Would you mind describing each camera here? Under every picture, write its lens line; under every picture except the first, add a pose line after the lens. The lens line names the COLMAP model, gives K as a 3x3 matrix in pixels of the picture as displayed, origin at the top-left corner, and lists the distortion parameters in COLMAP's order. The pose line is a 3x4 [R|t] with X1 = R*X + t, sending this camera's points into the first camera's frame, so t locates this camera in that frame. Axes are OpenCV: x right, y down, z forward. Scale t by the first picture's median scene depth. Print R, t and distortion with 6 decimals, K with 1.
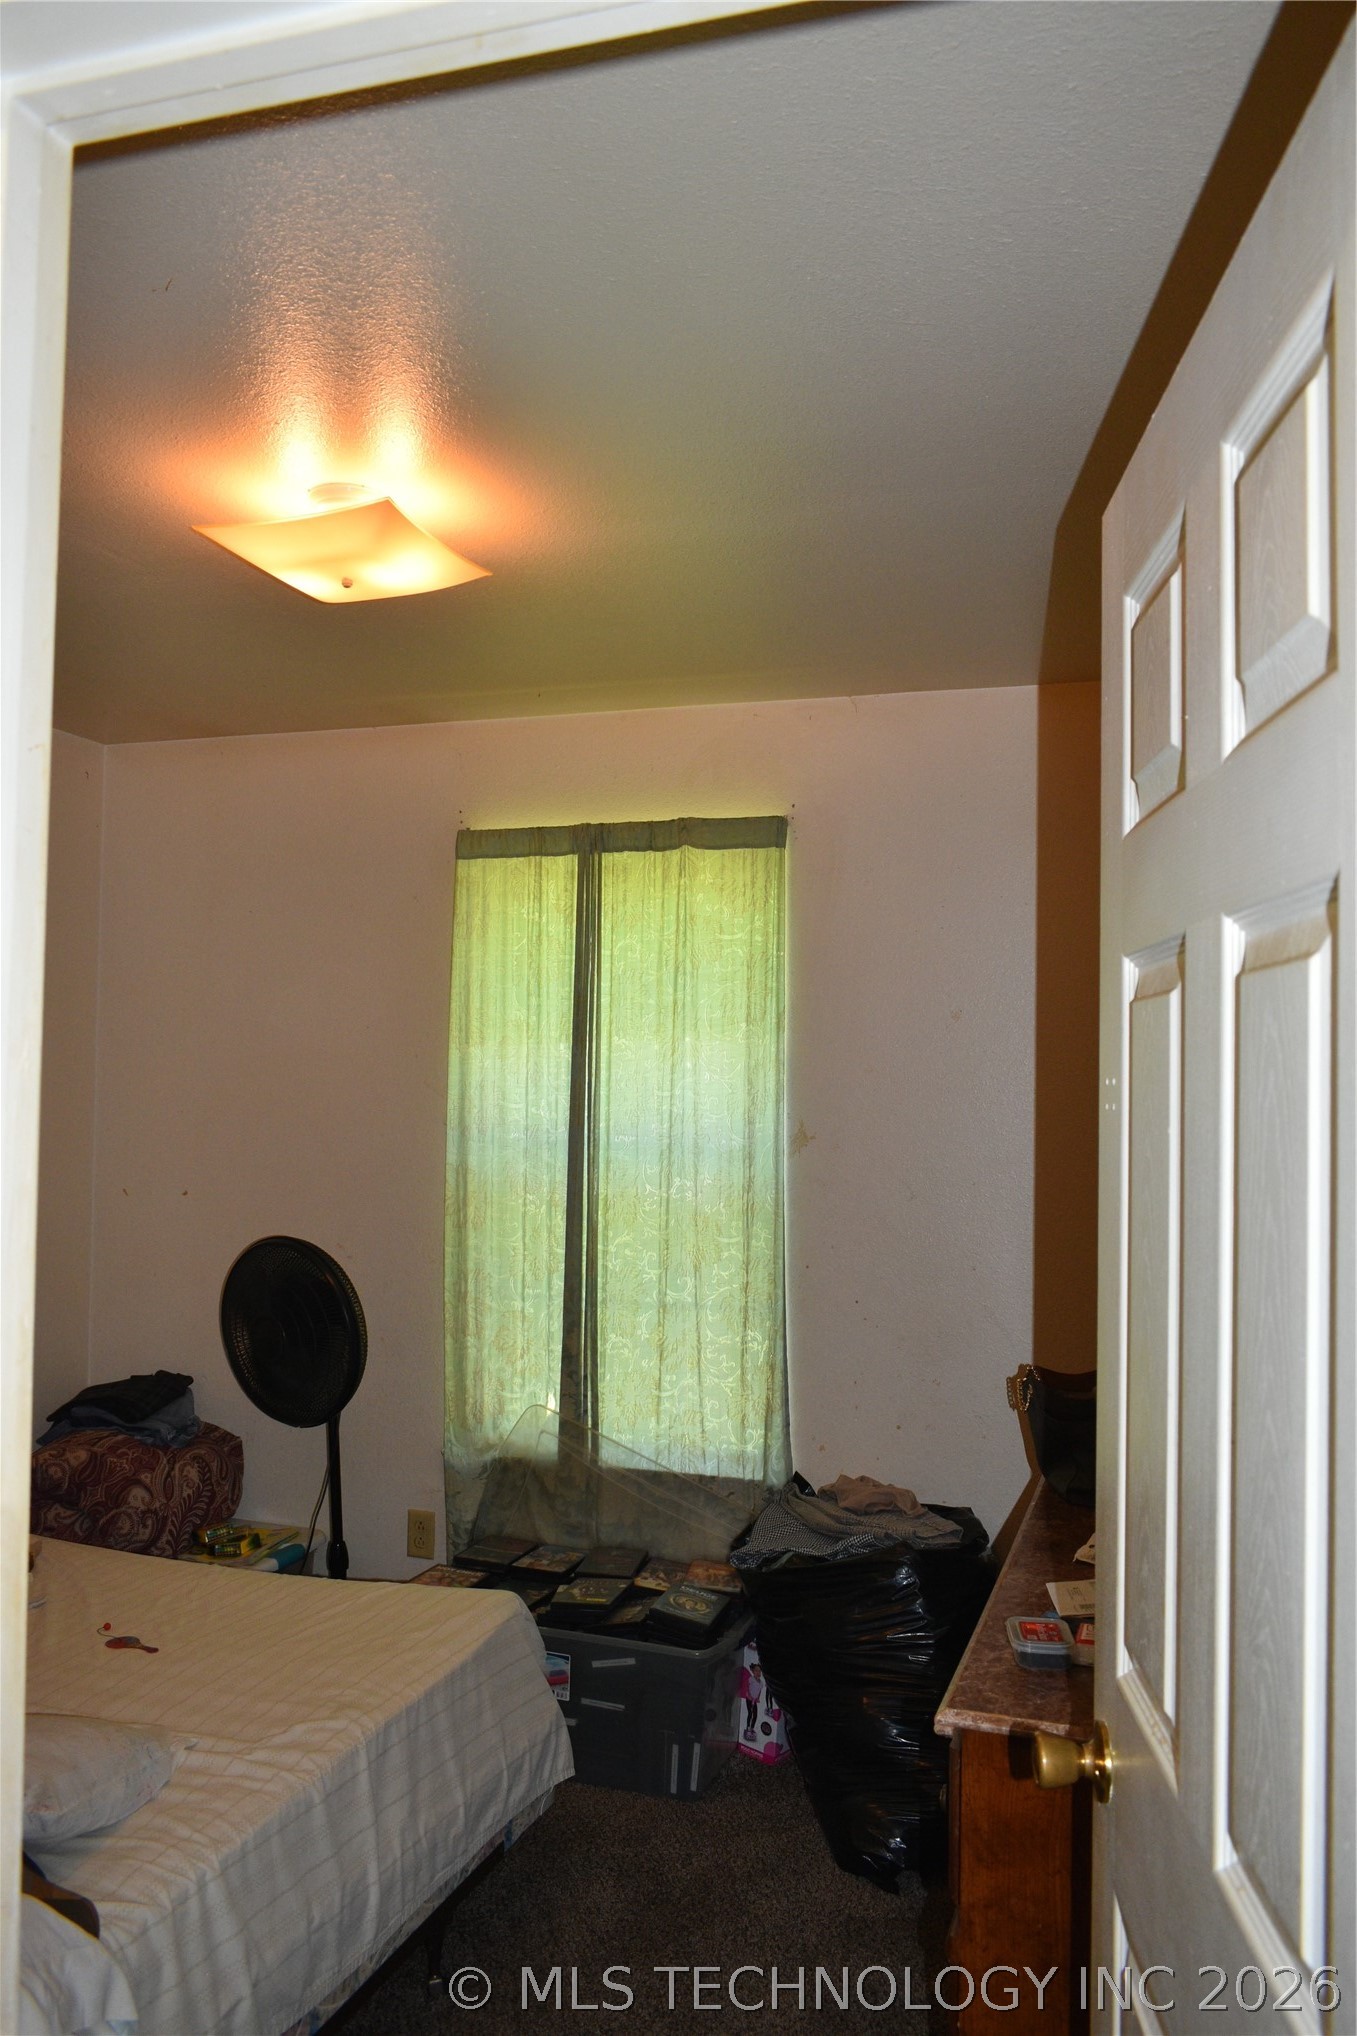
lens RADIAL K [[1577.5, 0, 683.0], [0, 1577.5, 1018.3], [0, 0, 1]] dist [-0.021669, 0.014367]
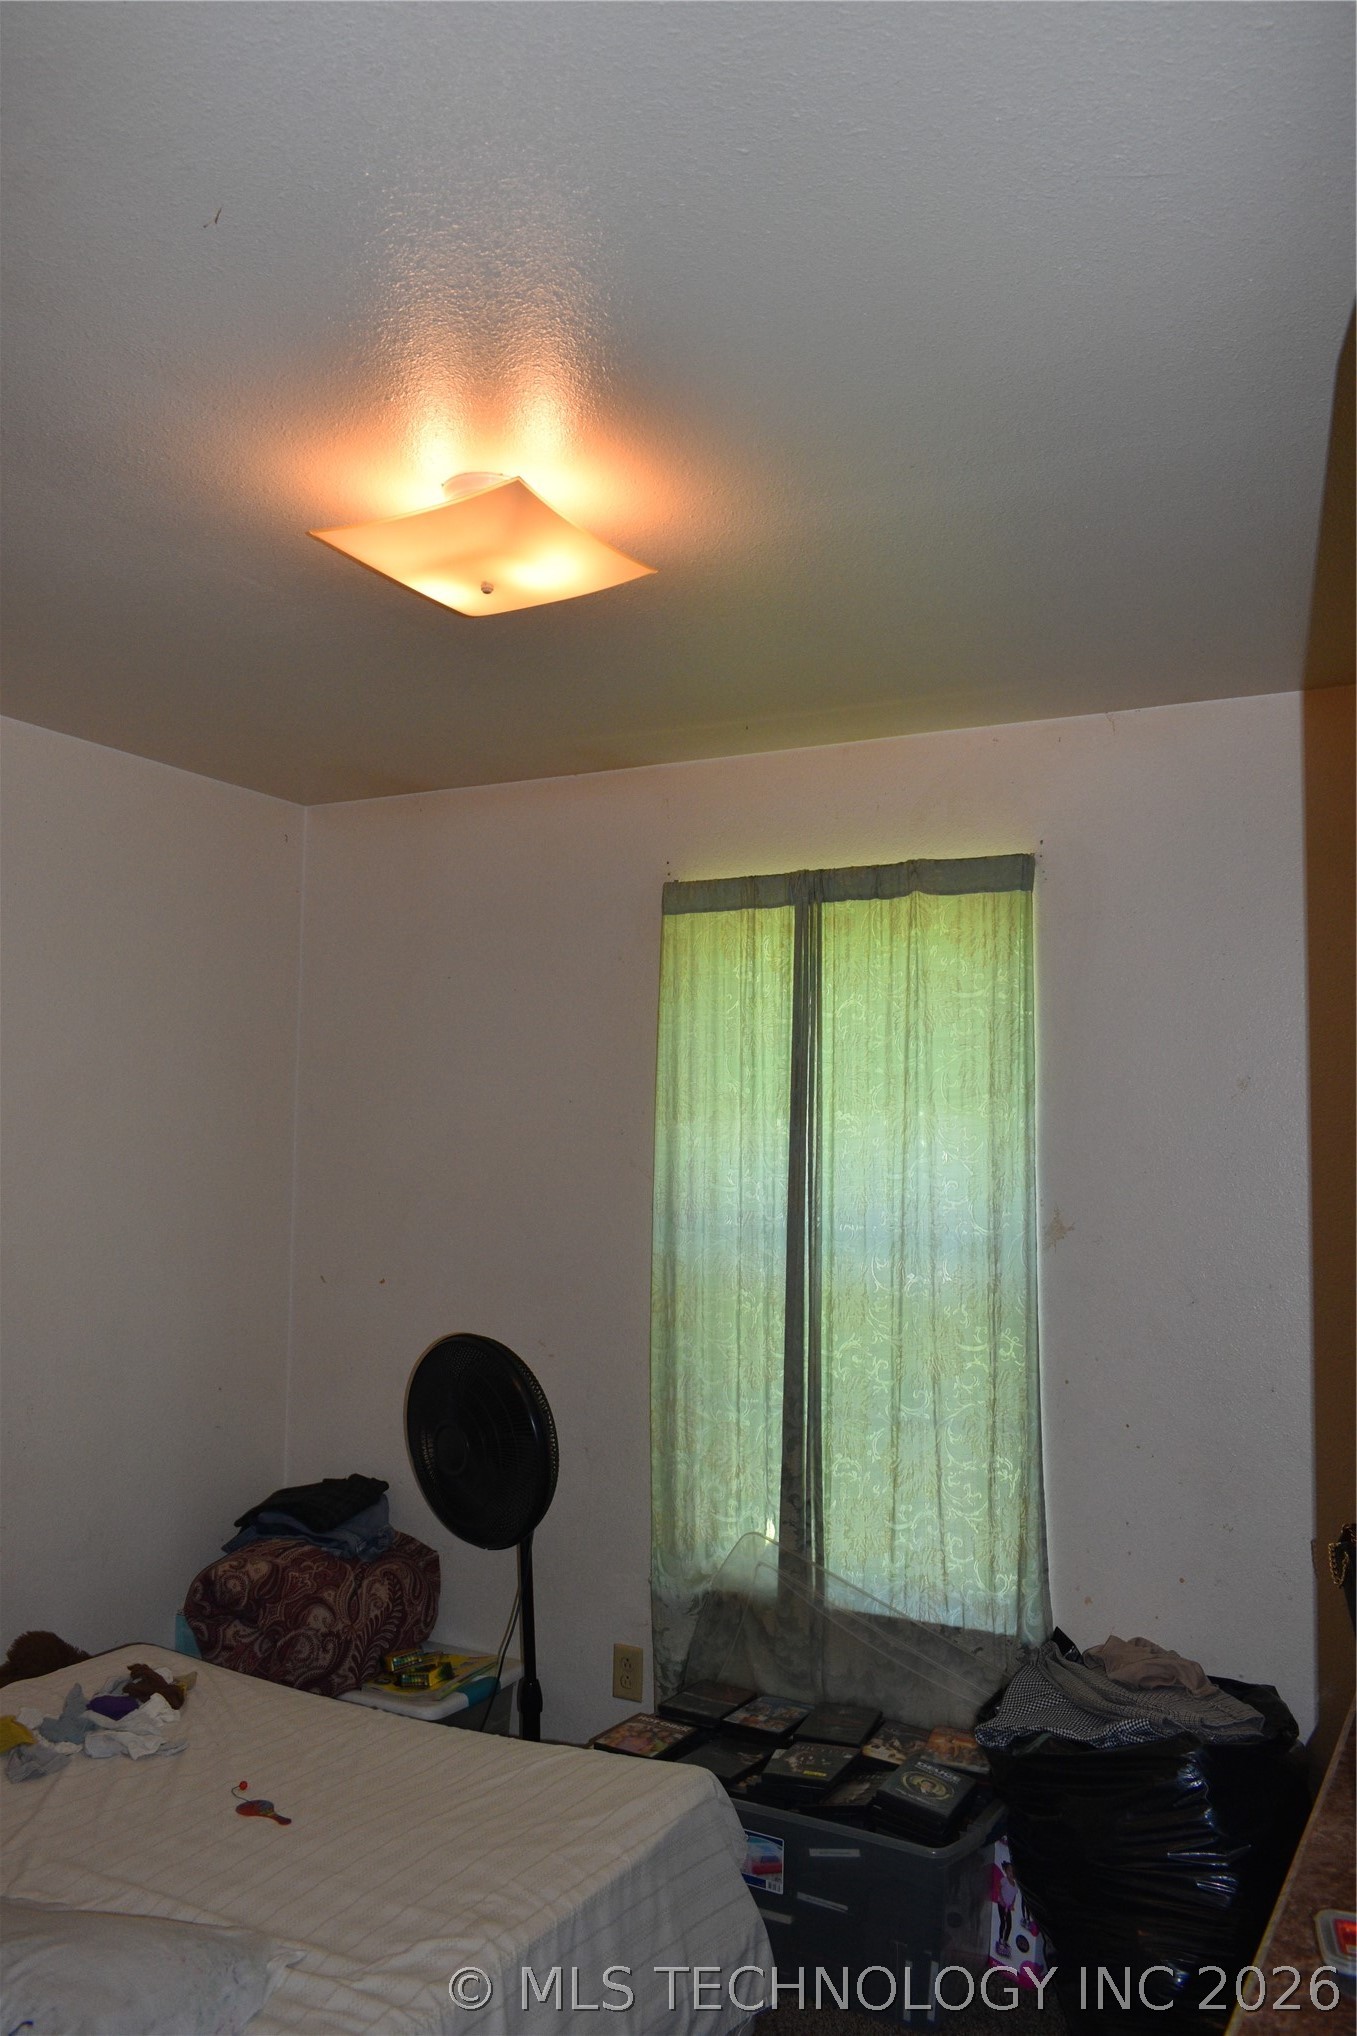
lens RADIAL K [[1577.5, 0, 683.0], [0, 1577.5, 1018.3], [0, 0, 1]] dist [-0.021669, 0.014367]
pose [[0.983702, -0.015155, -0.179164, 0.030416], [0.006862, 0.998880, -0.046818, 0.000673], [0.179673, 0.044826, 0.982705, 0.123131]]
